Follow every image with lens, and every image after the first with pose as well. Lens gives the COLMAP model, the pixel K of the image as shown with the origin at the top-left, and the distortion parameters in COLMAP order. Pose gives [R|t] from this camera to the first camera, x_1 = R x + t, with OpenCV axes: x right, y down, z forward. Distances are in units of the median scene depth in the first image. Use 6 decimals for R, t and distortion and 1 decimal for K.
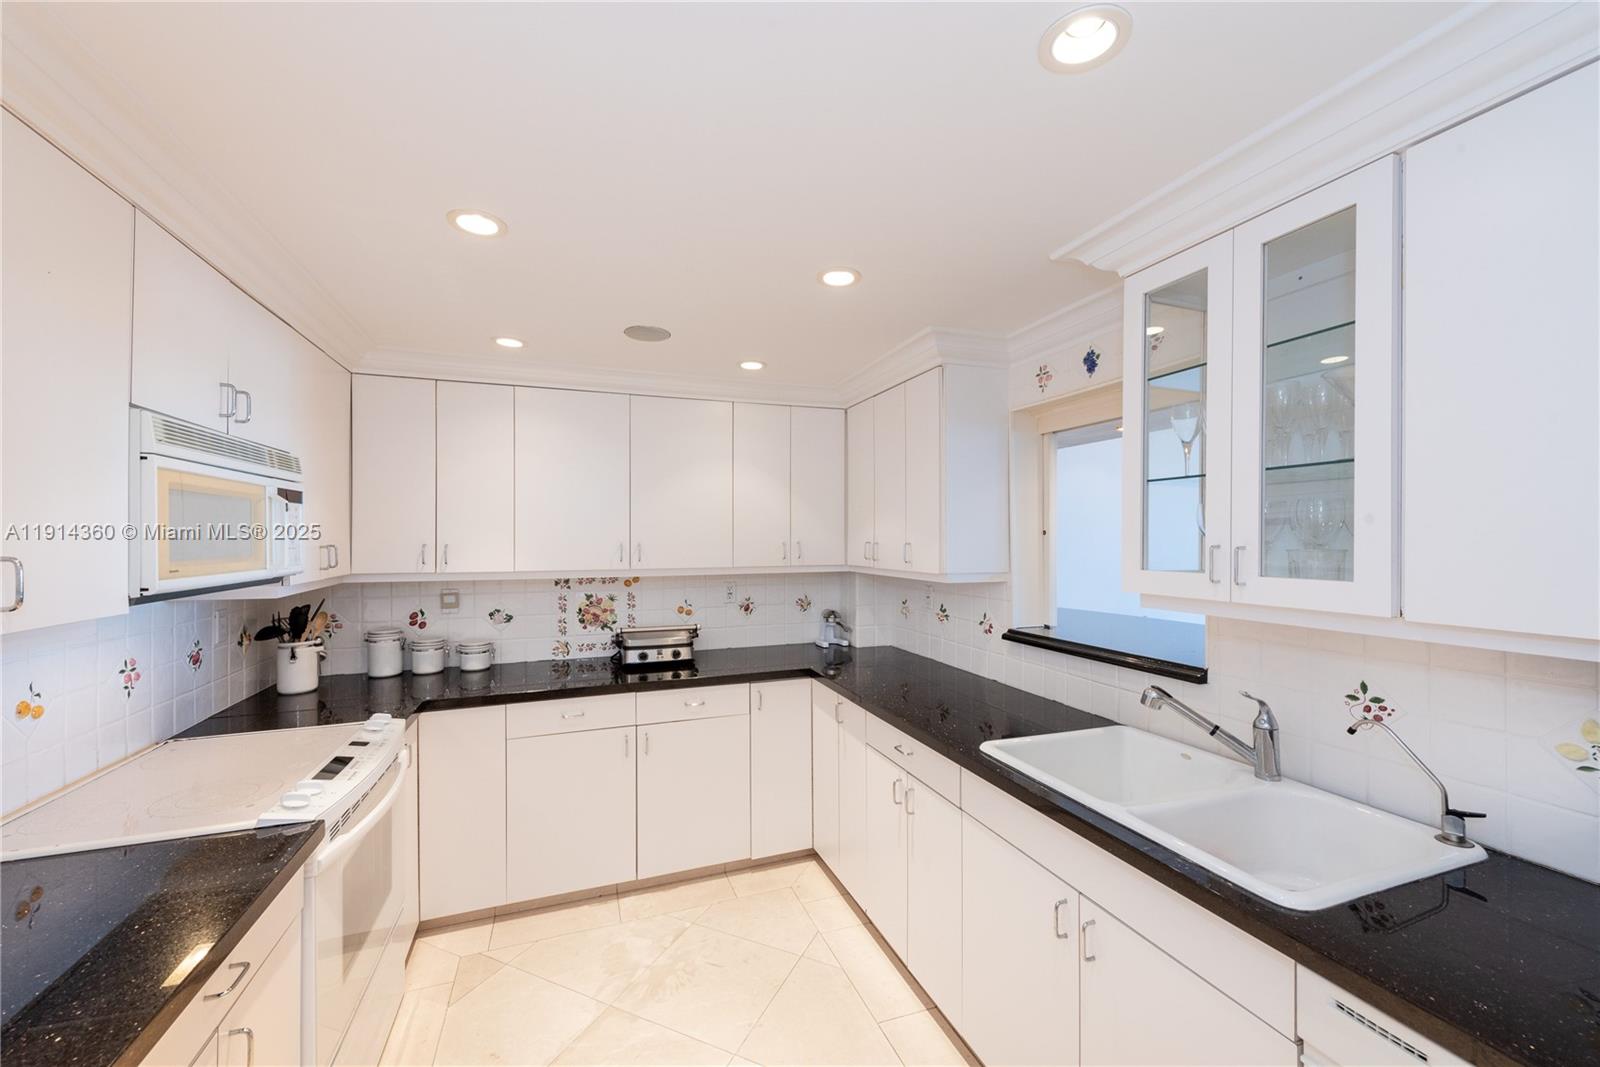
lens RADIAL K [[664.2, 0, 802.8], [0, 664.2, 539.3], [0, 0, 1]] dist [0.020662, -0.009577]
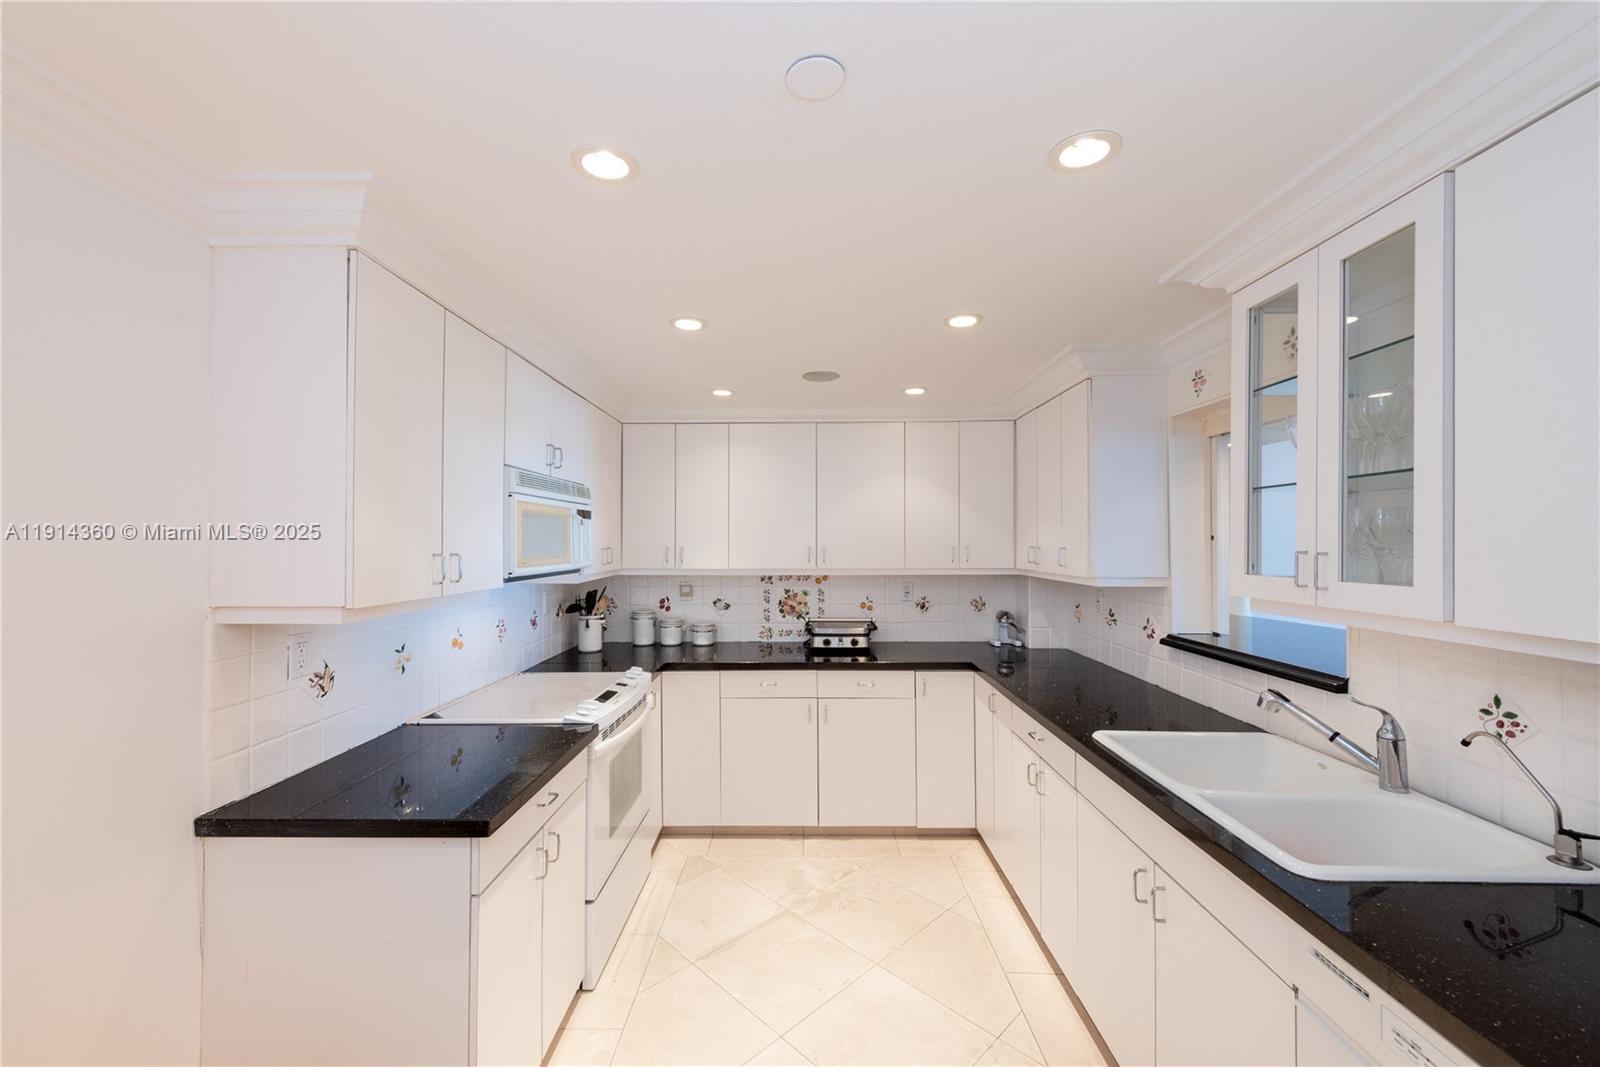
lens RADIAL K [[740.4, 0, 790.6], [0, 740.4, 538.8], [0, 0, 1]] dist [0.027117, -0.014327]
pose [[0.920690, -0.000912, -0.390295, 0.264706], [-0.000966, 0.999989, -0.004616, -0.003192], [0.390294, 0.004627, 0.920678, -0.297186]]
